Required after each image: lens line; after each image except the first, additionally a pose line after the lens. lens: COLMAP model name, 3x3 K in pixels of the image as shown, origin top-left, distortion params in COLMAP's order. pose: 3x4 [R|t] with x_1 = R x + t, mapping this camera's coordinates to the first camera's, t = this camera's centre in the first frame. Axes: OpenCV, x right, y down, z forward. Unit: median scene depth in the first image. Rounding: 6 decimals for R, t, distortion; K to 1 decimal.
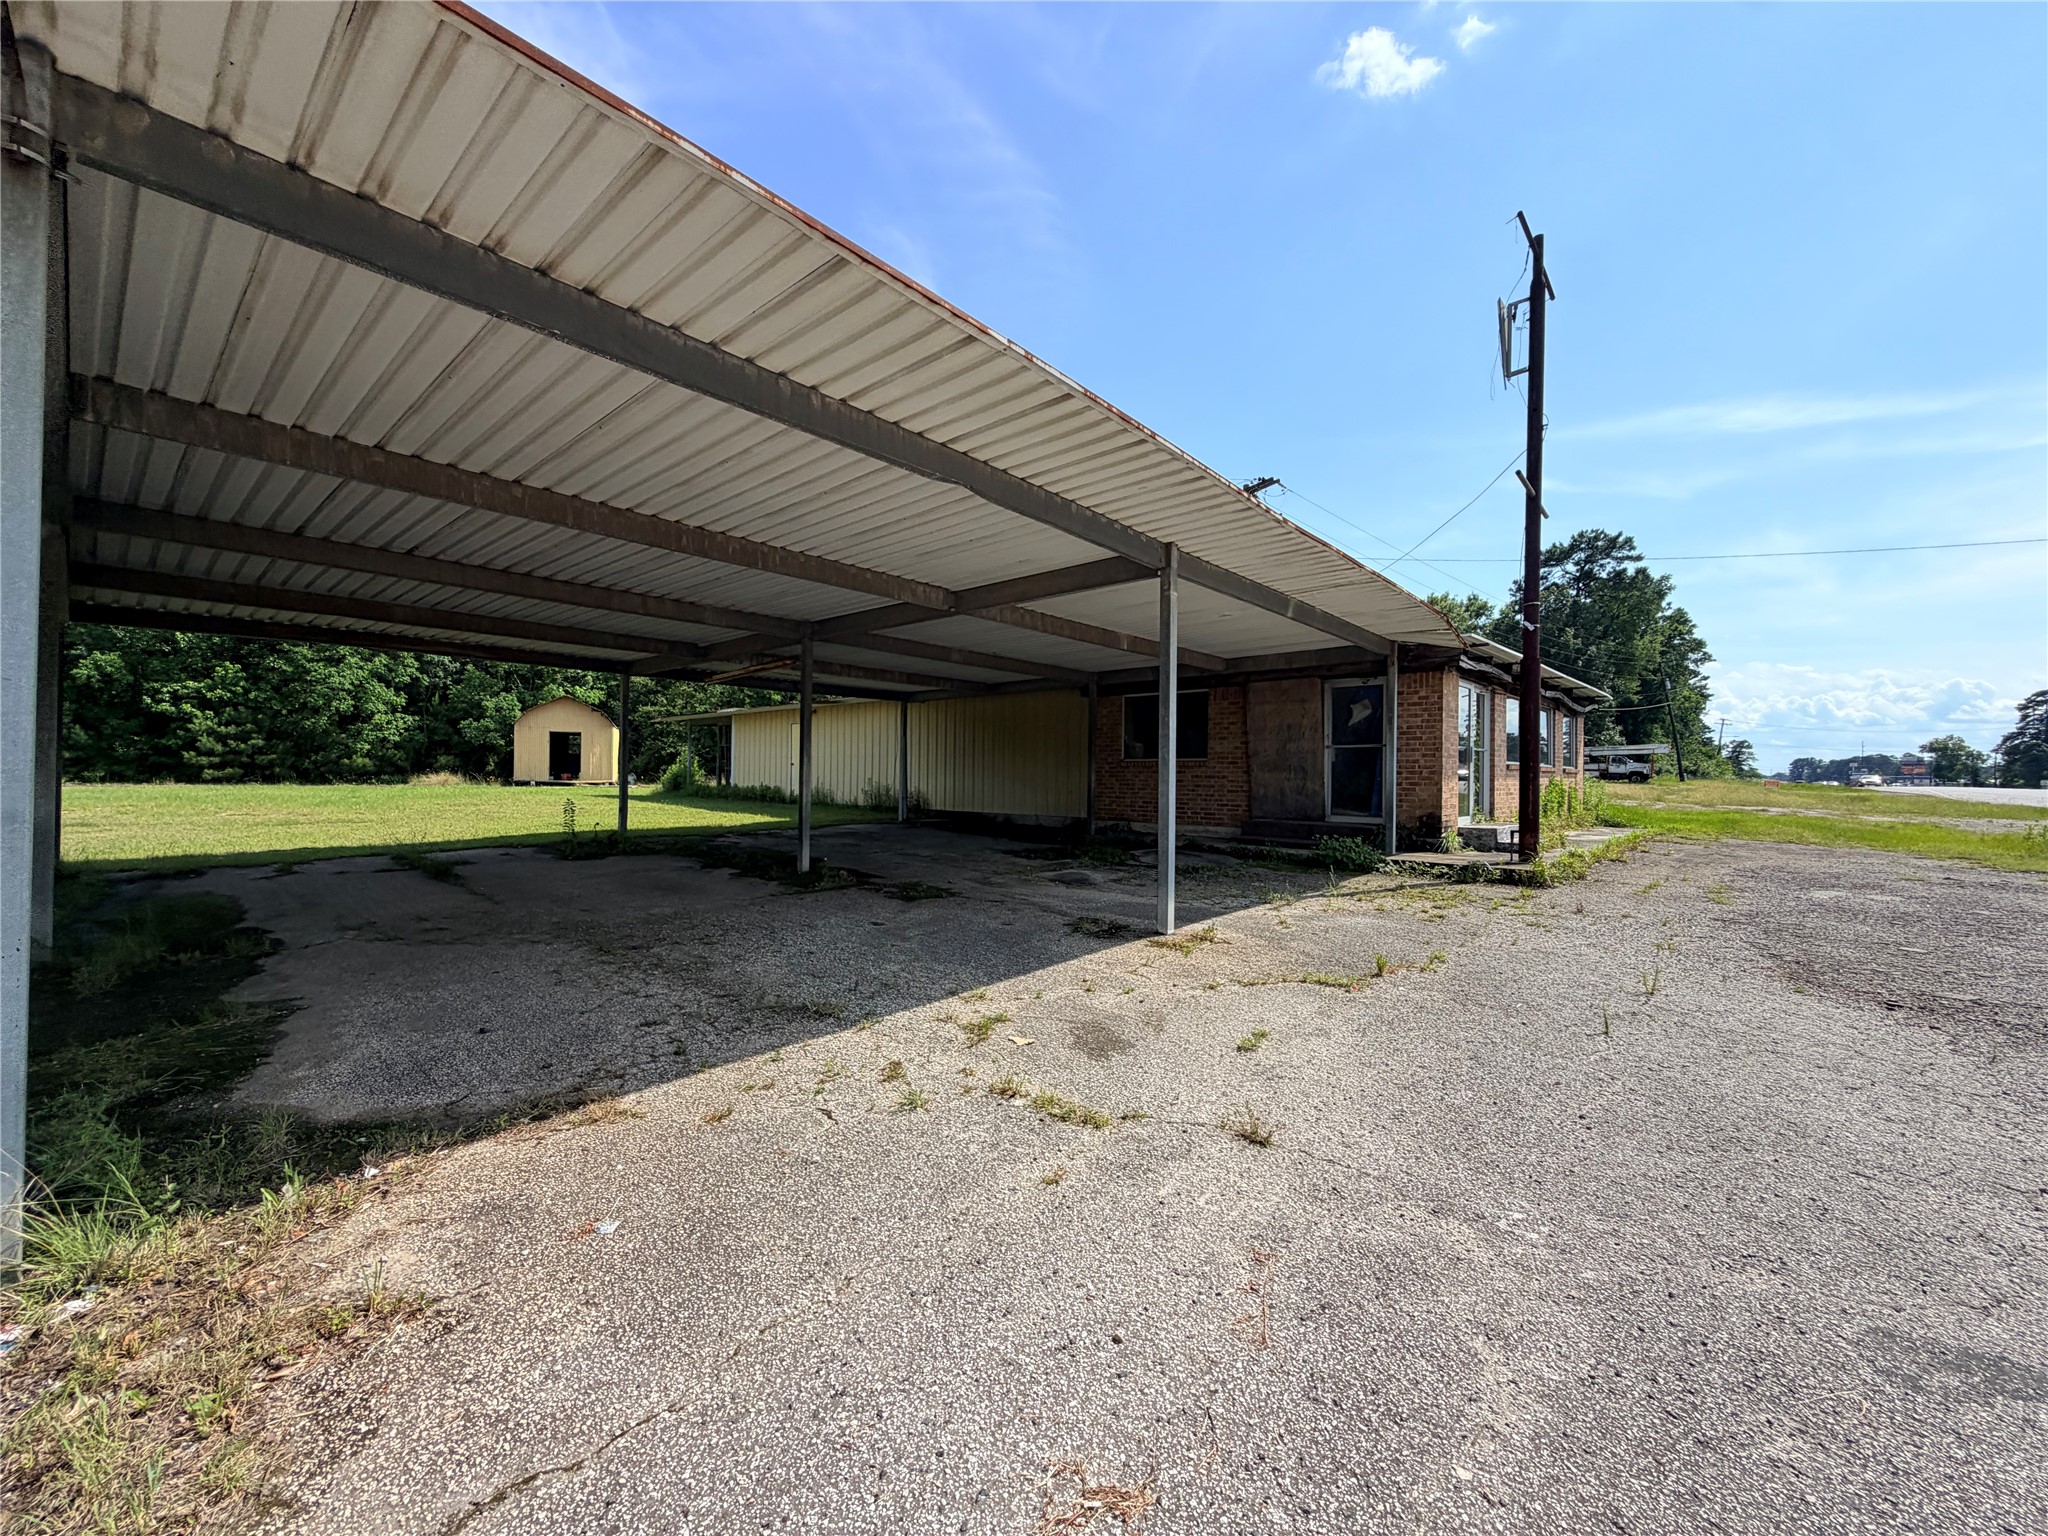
lens RADIAL K [[818.1, 0, 1022.9], [0, 818.1, 784.4], [0, 0, 1]] dist [0.001281, 0.000297]
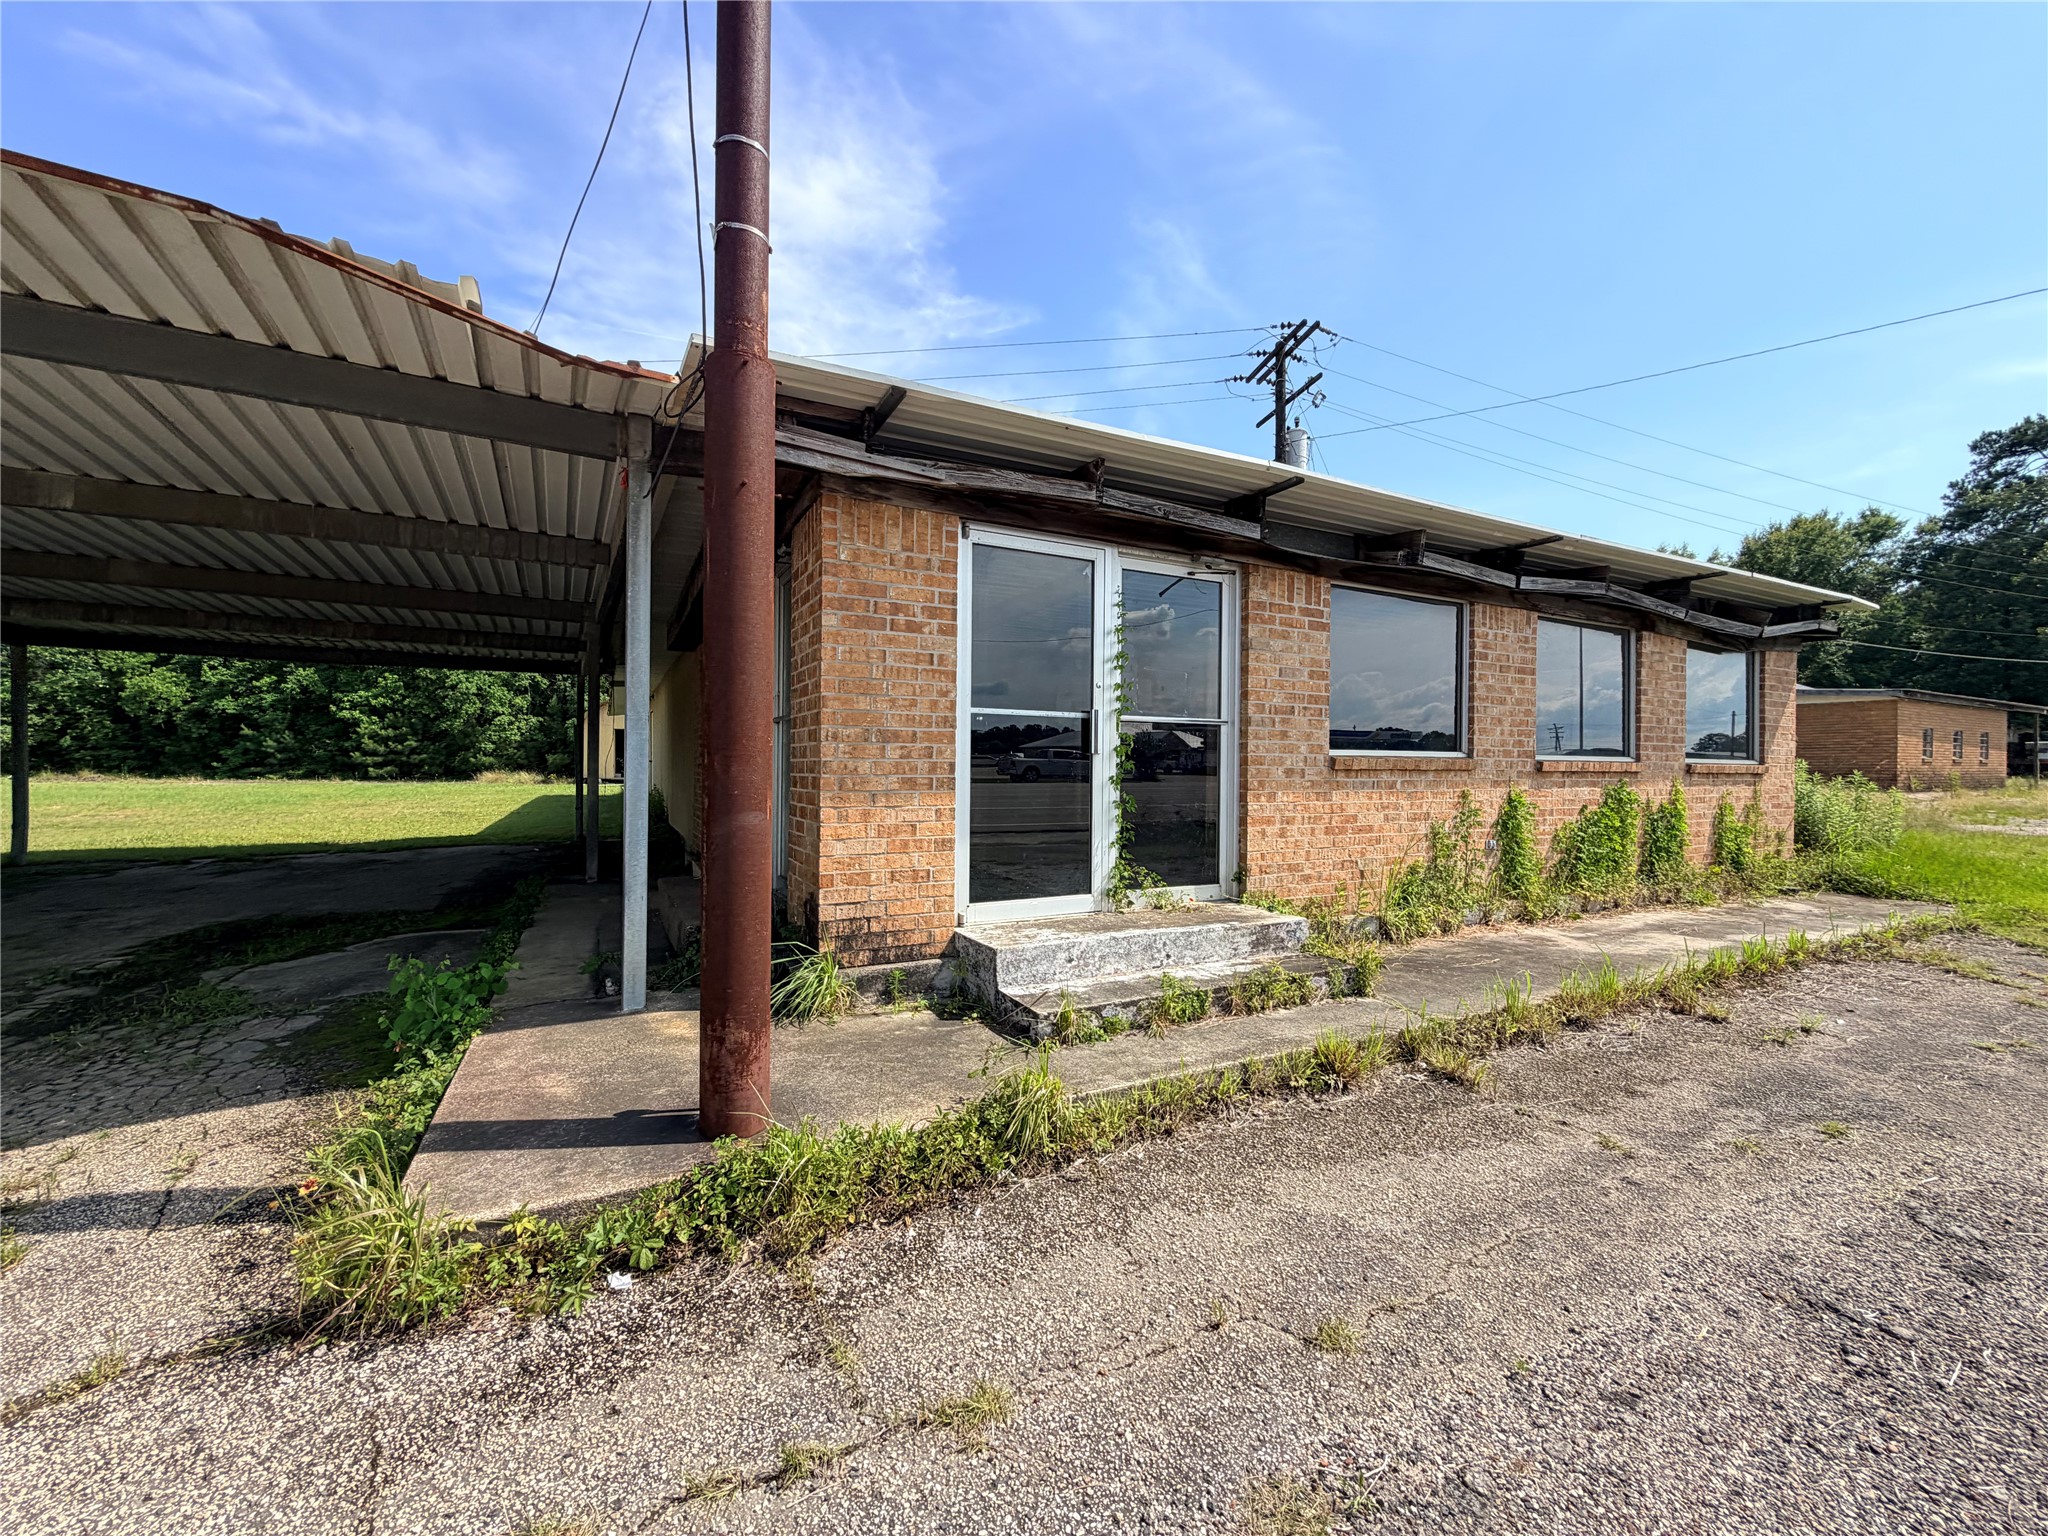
lens RADIAL K [[818.1, 0, 1020.6], [0, 818.1, 762.3], [0, 0, 1]] dist [0.001281, 0.000297]
pose [[0.939340, -0.004183, -0.342961, 0.229507], [-0.003085, 0.999782, -0.020642, -0.004874], [0.342973, 0.020448, 0.939123, 0.223359]]
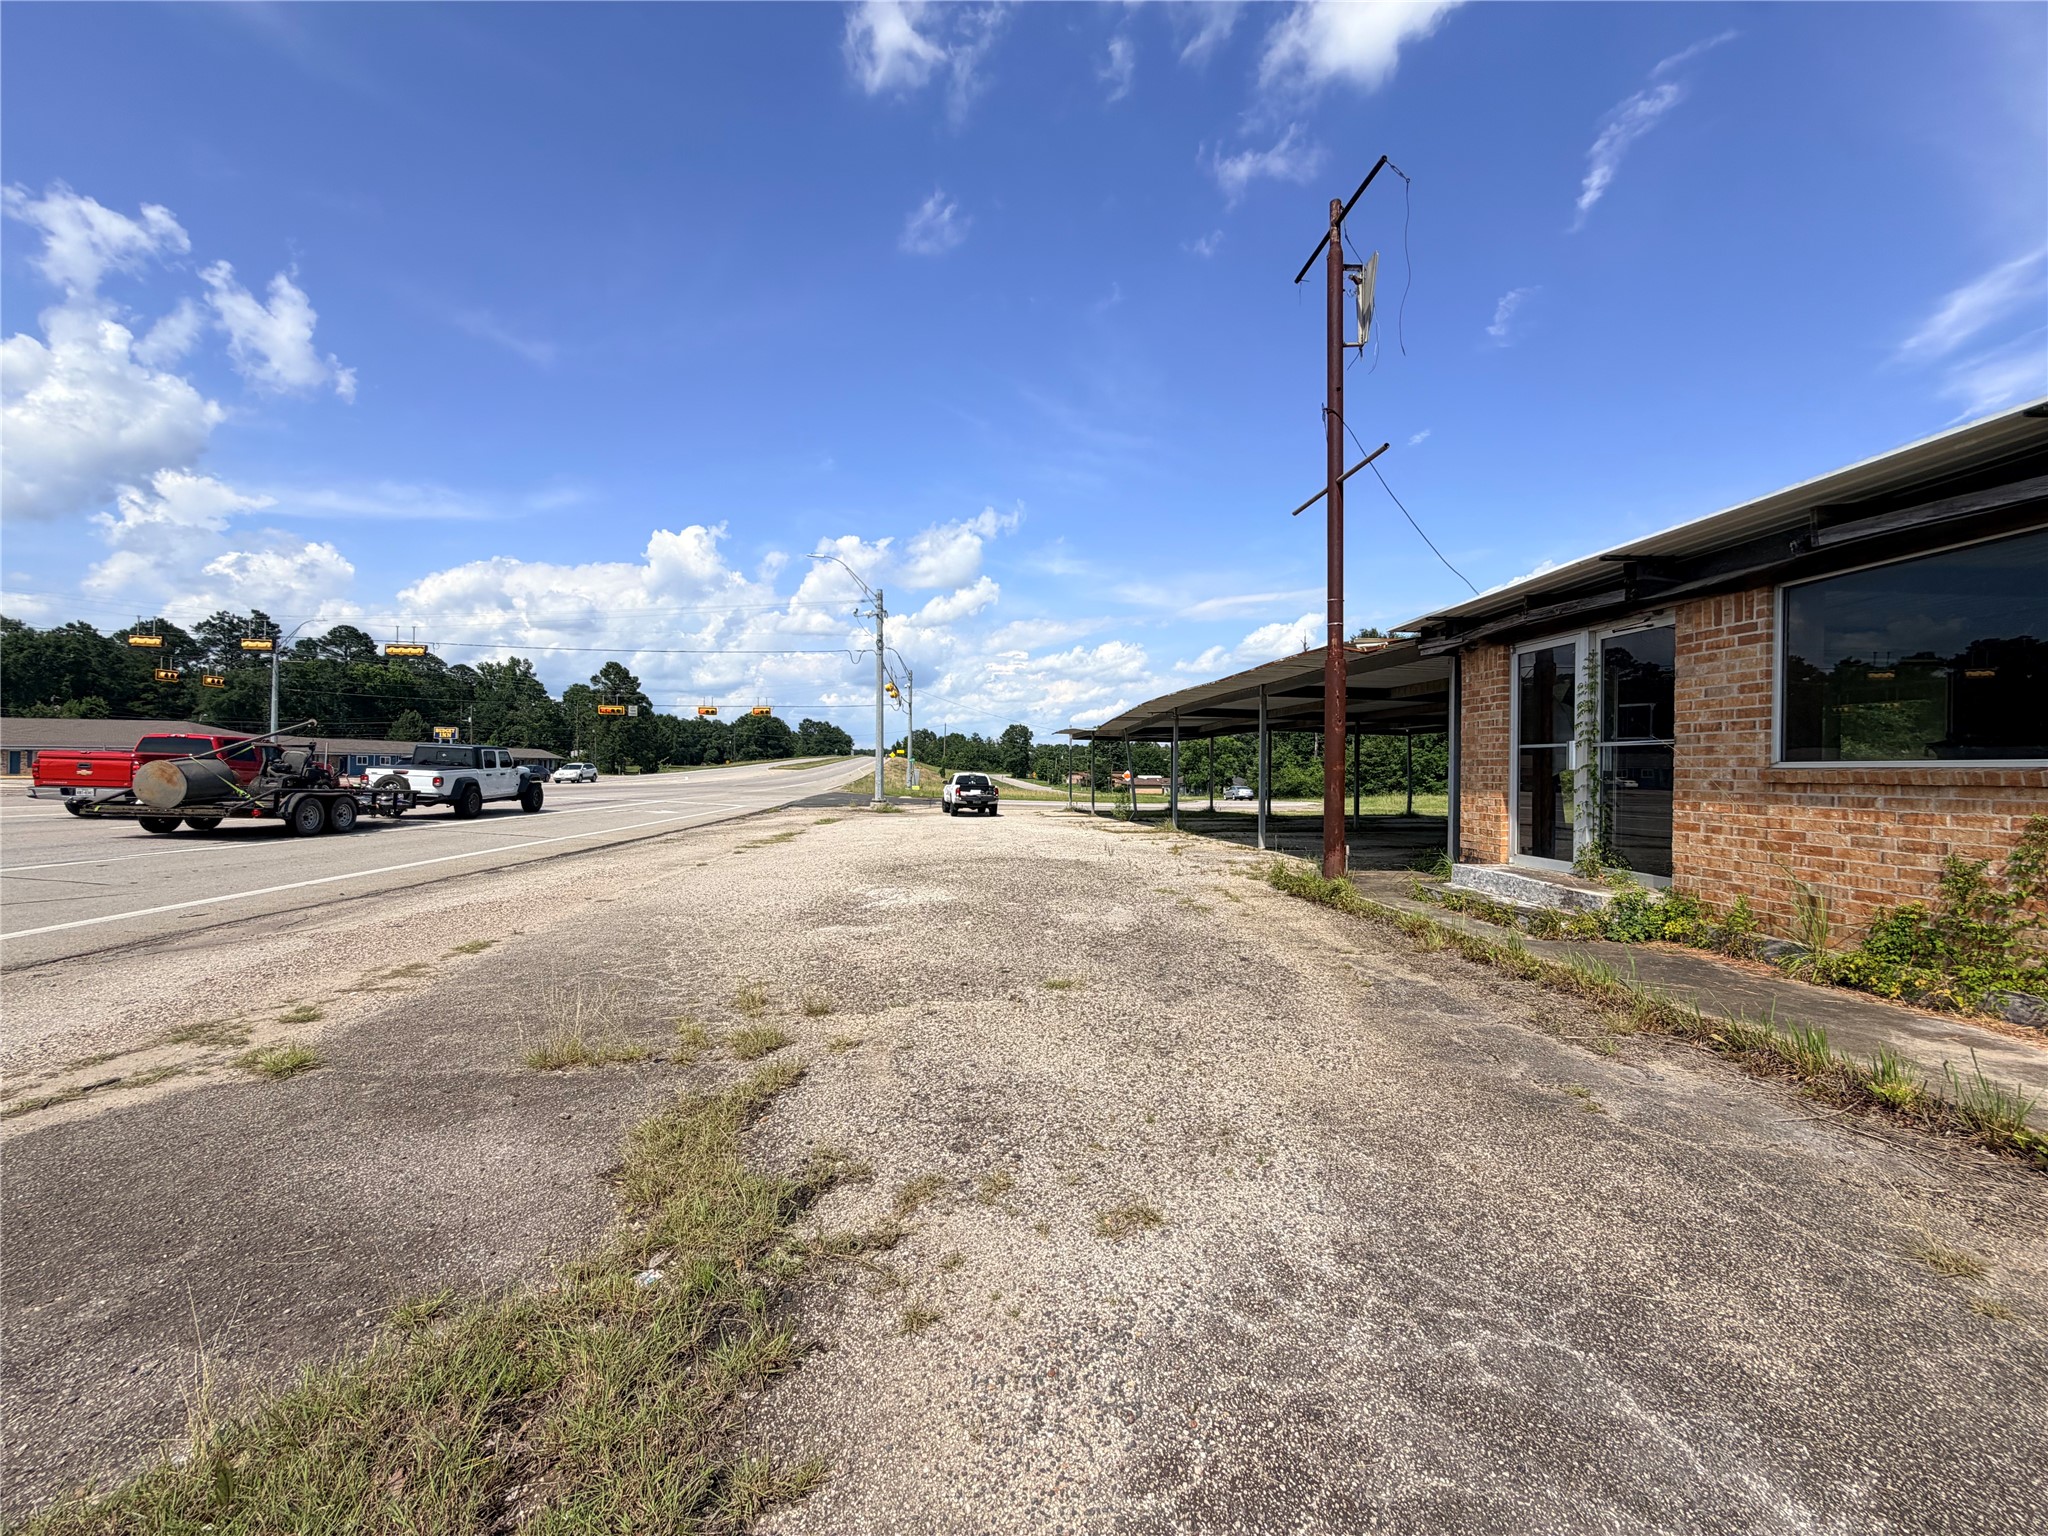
lens RADIAL K [[818.1, 0, 1019.3], [0, 818.1, 767.0], [0, 0, 1]] dist [0.001281, 0.000297]
pose [[-0.704981, -0.020520, -0.708929, 2.162518], [-0.029540, 0.999564, 0.000443, -0.013525], [0.708611, 0.021254, -0.705279, 1.864189]]
